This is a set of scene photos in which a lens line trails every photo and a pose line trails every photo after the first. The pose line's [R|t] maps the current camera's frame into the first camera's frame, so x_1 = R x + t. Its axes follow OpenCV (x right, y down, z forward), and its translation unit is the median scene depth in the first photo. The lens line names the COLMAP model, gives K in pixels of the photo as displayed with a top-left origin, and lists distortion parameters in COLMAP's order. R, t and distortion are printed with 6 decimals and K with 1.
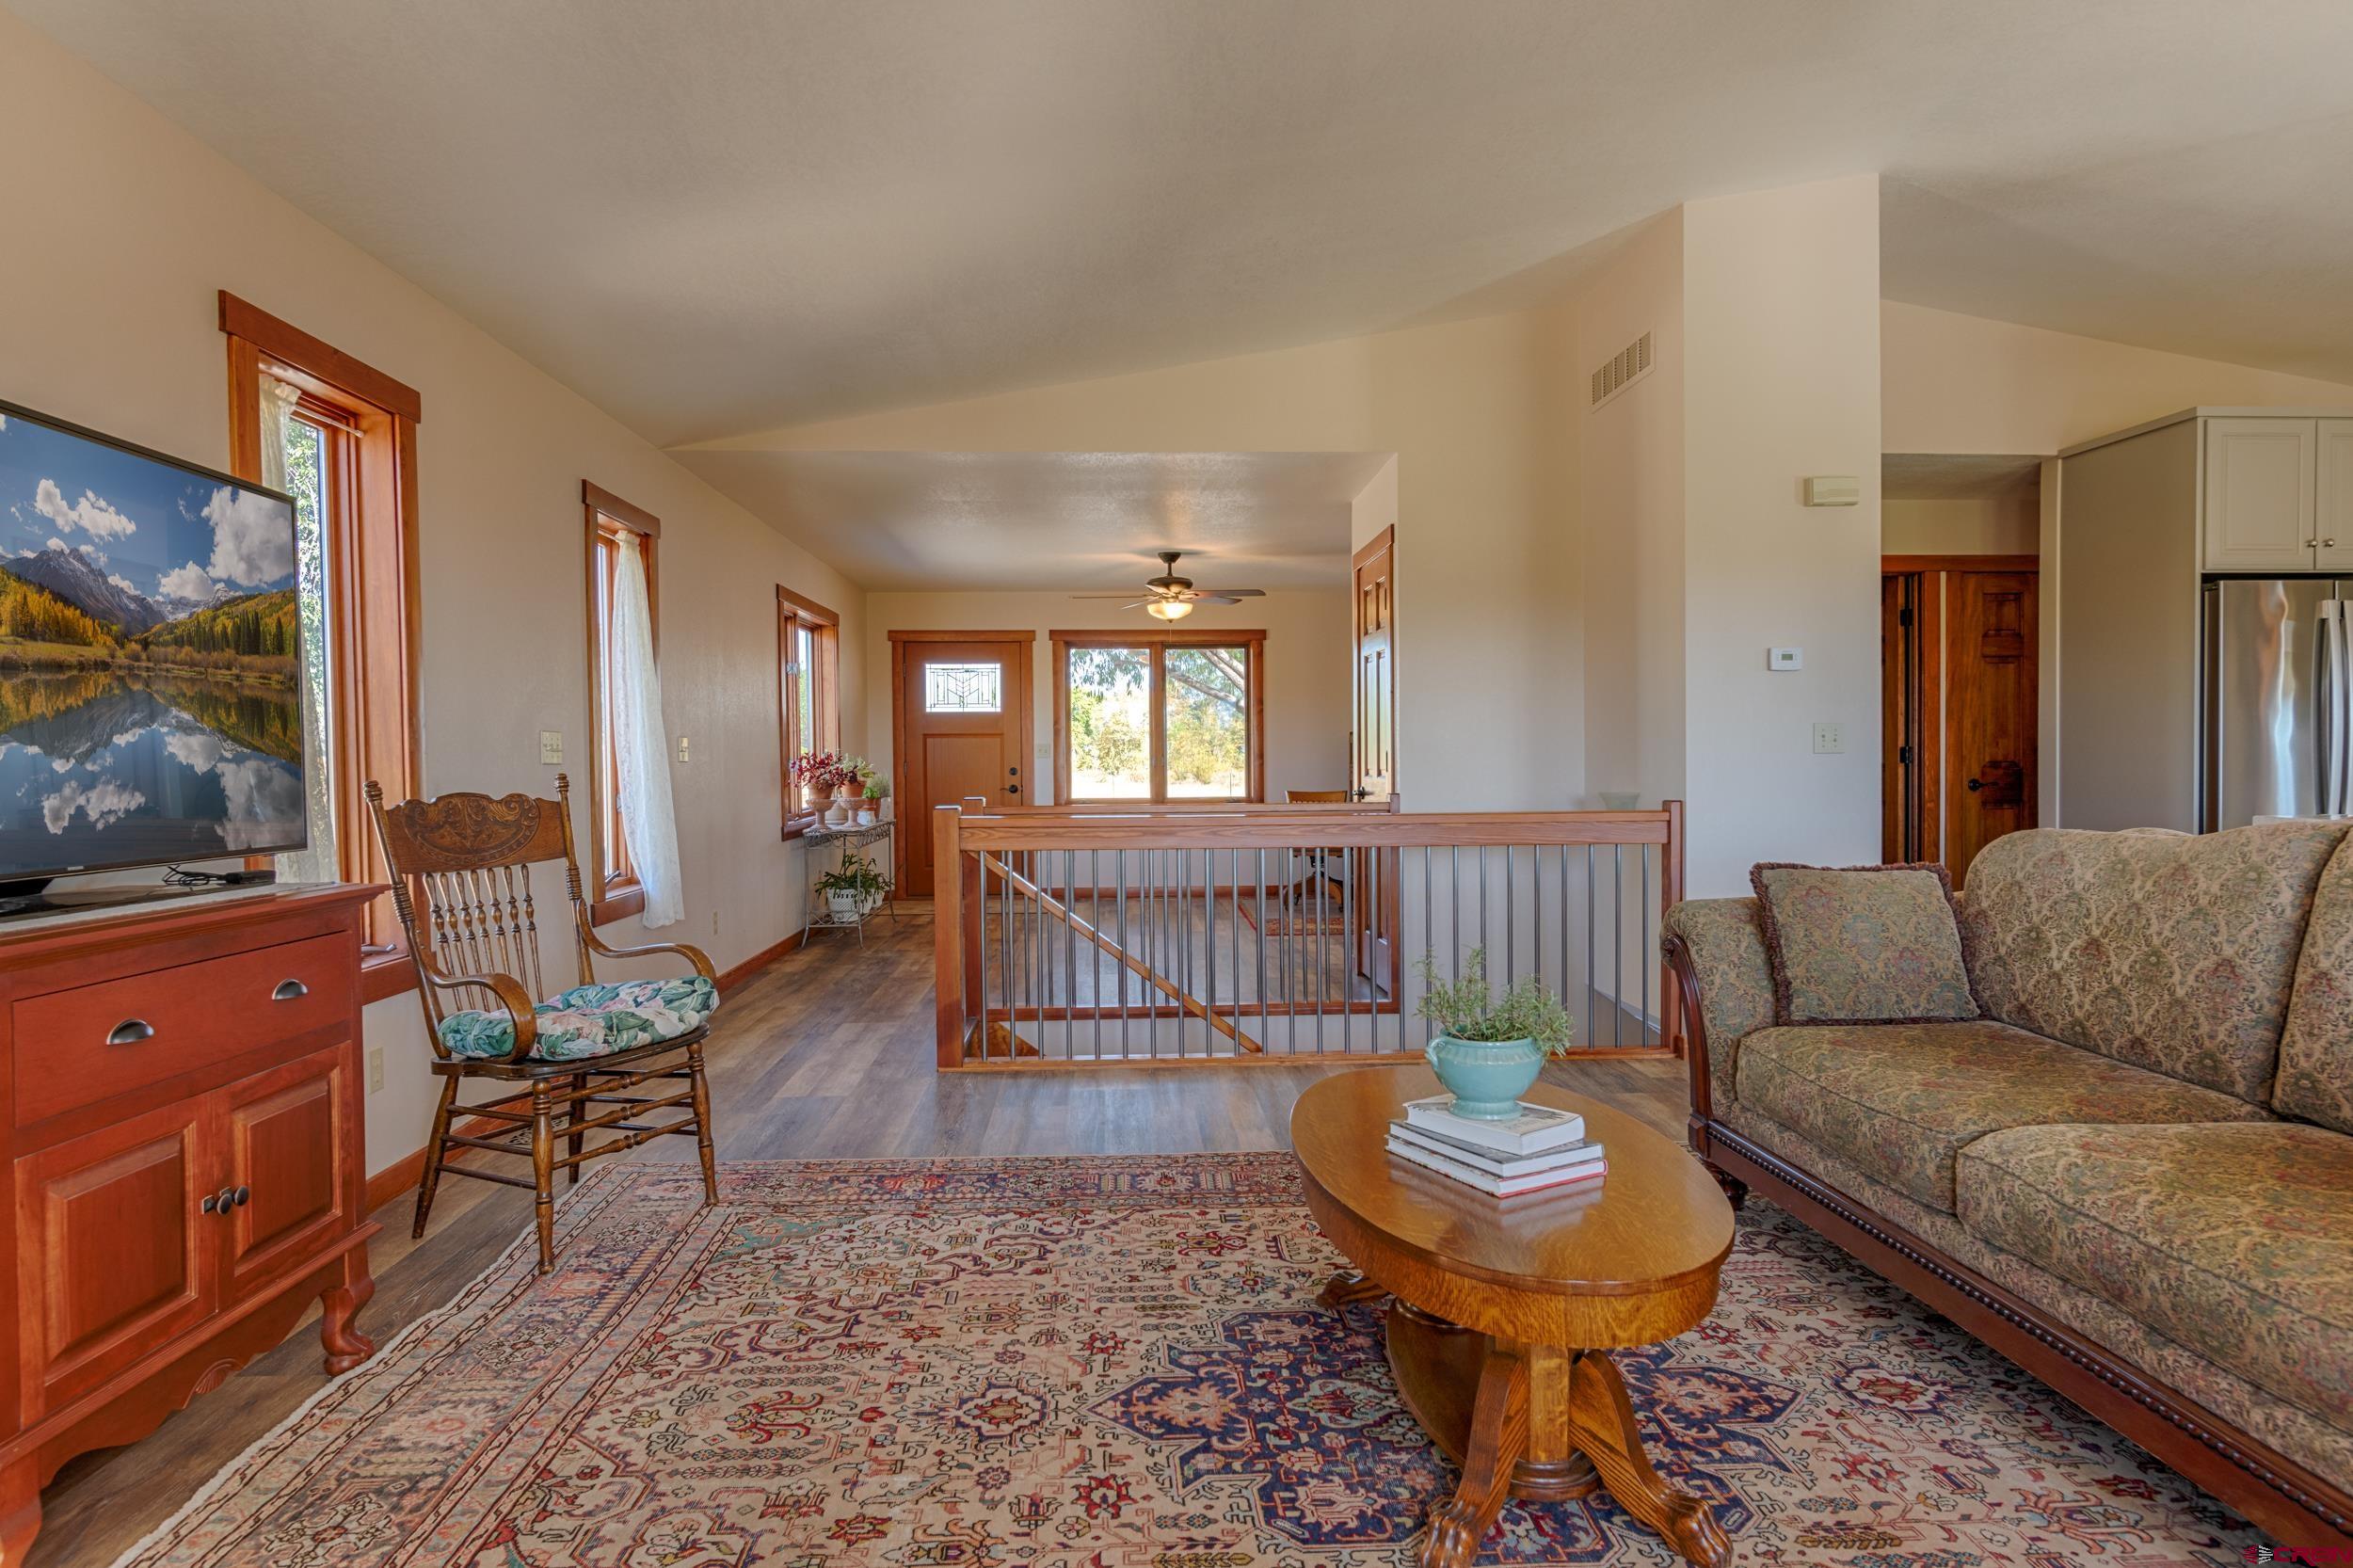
lens RADIAL K [[1405.4, 0, 1185.1], [0, 1405.4, 749.0], [0, 0, 1]] dist [-0.000352, -0.149061]
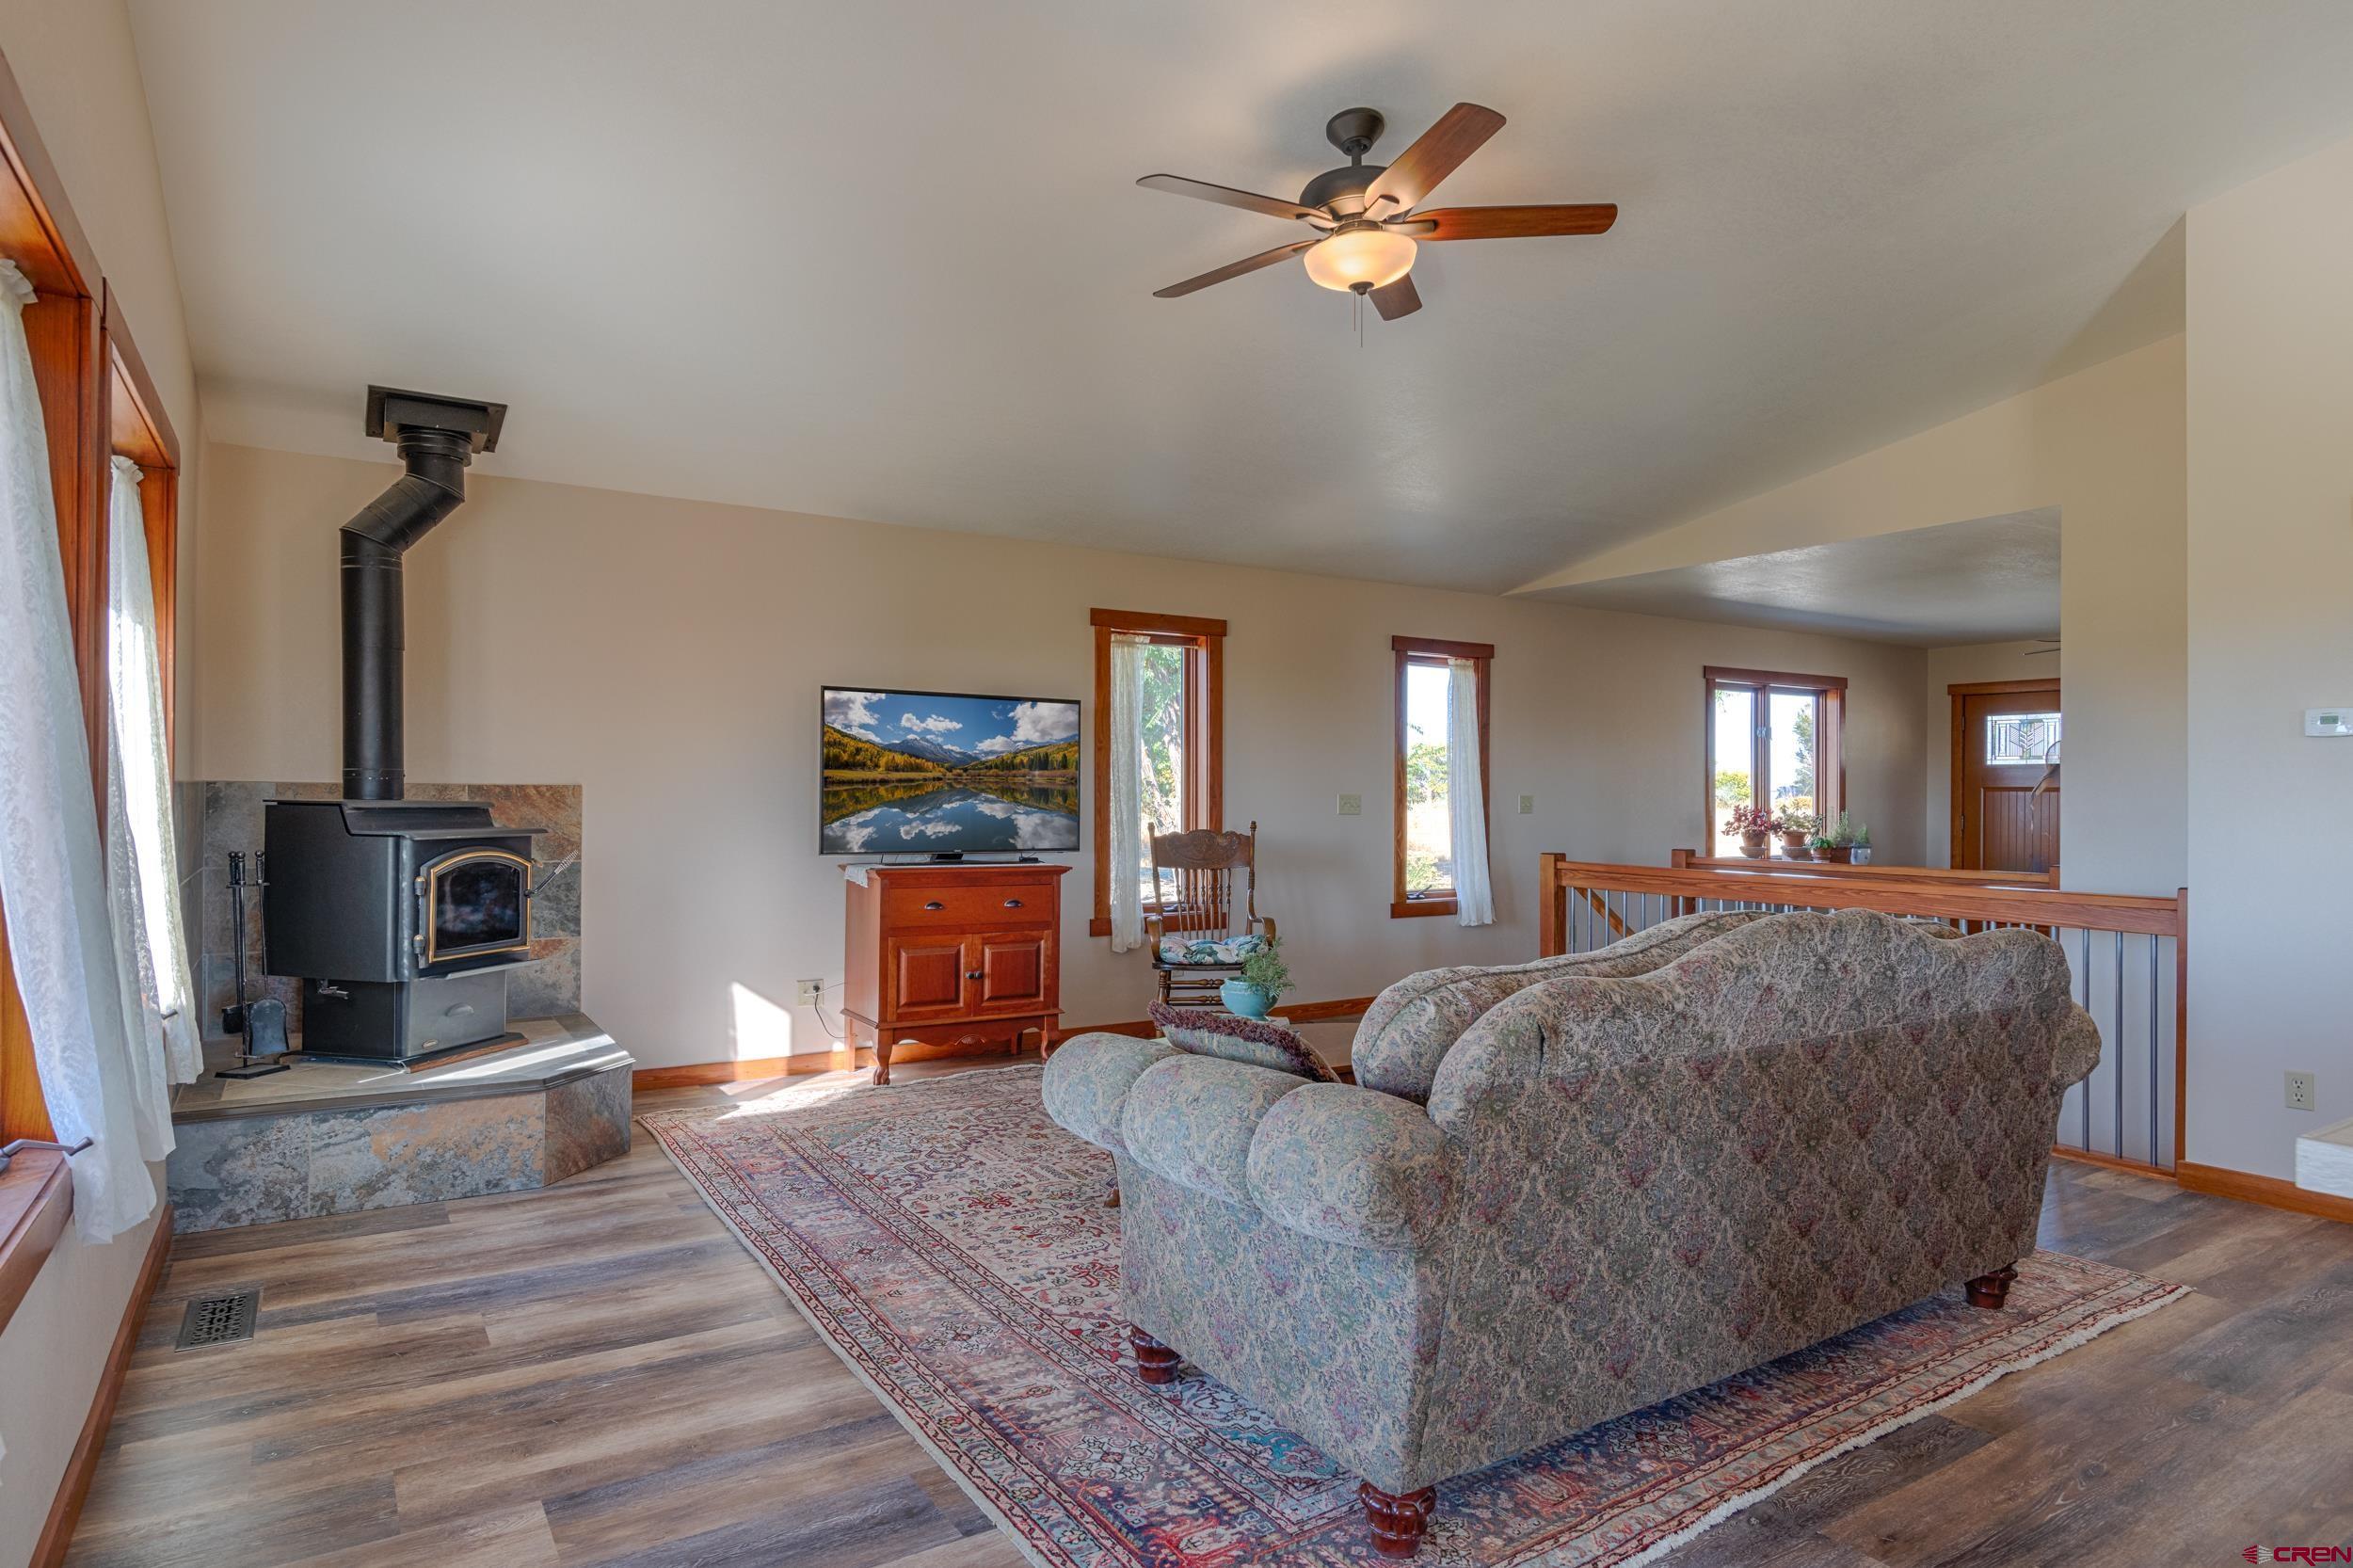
lens RADIAL K [[1342.0, 0, 1159.0], [0, 1342.0, 788.9], [0, 0, 1]] dist [-0.002317, 0.000192]
pose [[0.473390, 0.008006, -0.880816, 1.586714], [-0.010141, 0.999942, 0.003638, -0.048933], [0.880794, 0.007210, 0.473444, 0.054559]]
